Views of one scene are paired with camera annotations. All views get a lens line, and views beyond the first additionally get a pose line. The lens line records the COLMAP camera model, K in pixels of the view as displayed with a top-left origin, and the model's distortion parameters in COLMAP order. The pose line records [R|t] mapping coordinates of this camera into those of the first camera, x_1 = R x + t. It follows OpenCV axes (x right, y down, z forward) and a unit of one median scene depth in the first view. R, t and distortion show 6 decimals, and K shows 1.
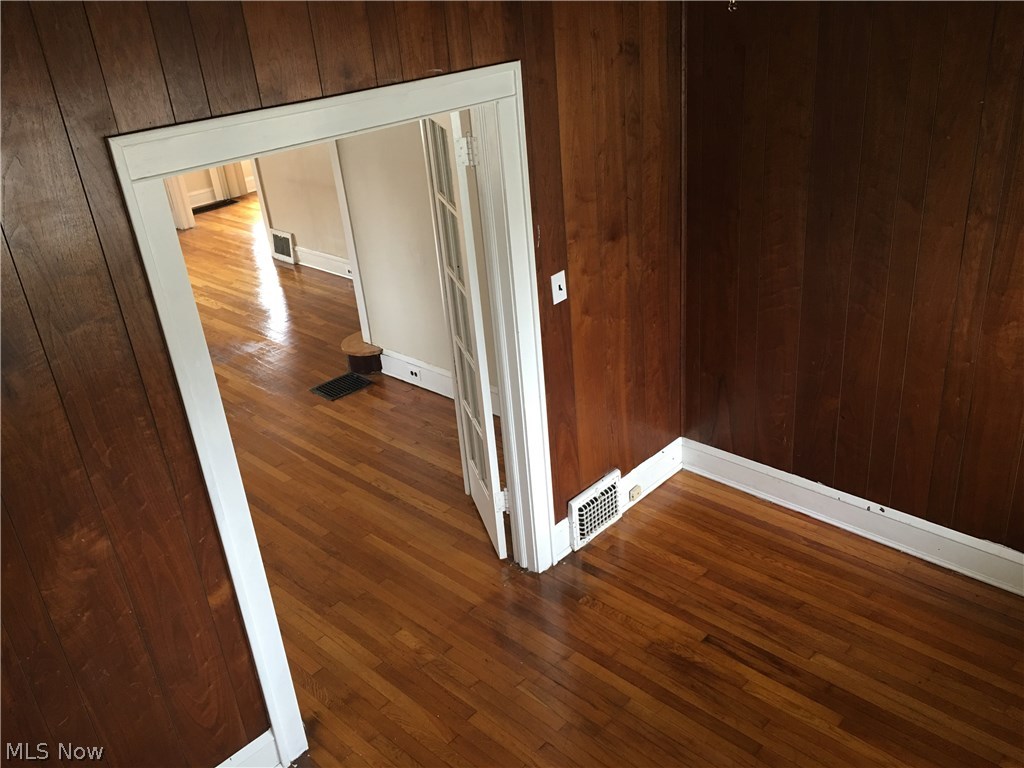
lens RADIAL K [[860.4, 0, 512.9], [0, 860.4, 385.3], [0, 0, 1]] dist [0.040902, -0.009641]
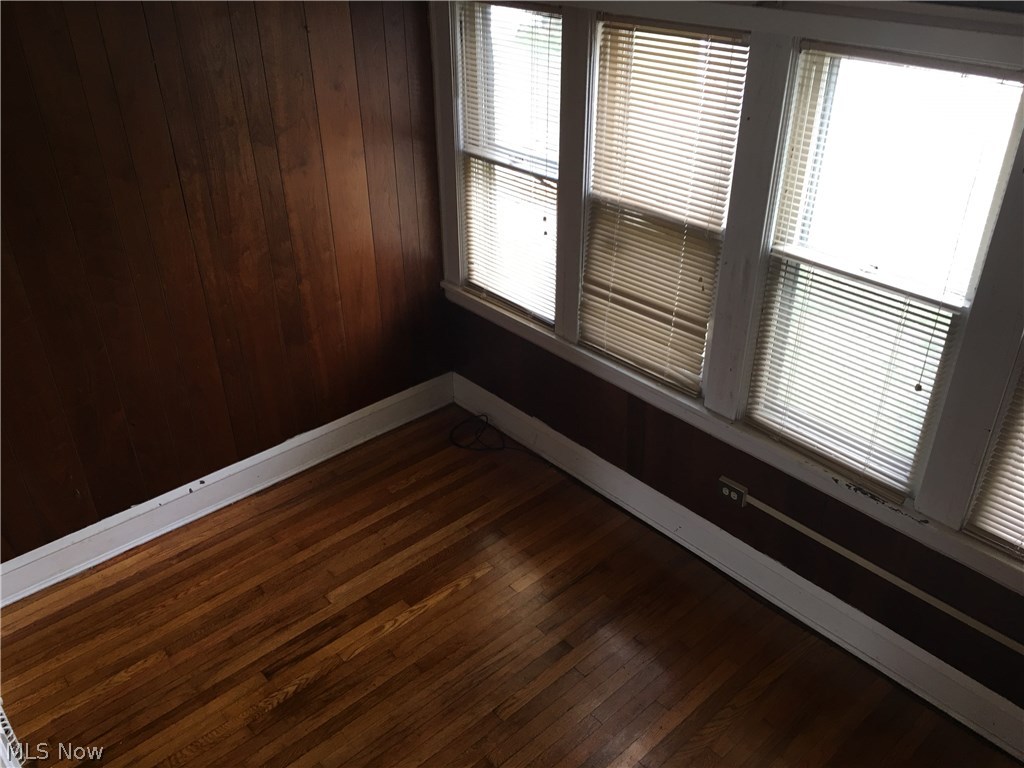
lens RADIAL K [[860.4, 0, 511.6], [0, 860.4, 381.7], [0, 0, 1]] dist [0.040902, -0.009641]
pose [[0.073310, -0.435363, 0.897265, -0.423747], [0.443568, 0.820035, 0.361649, -0.166299], [-0.893237, 0.371486, 0.253230, 0.420290]]
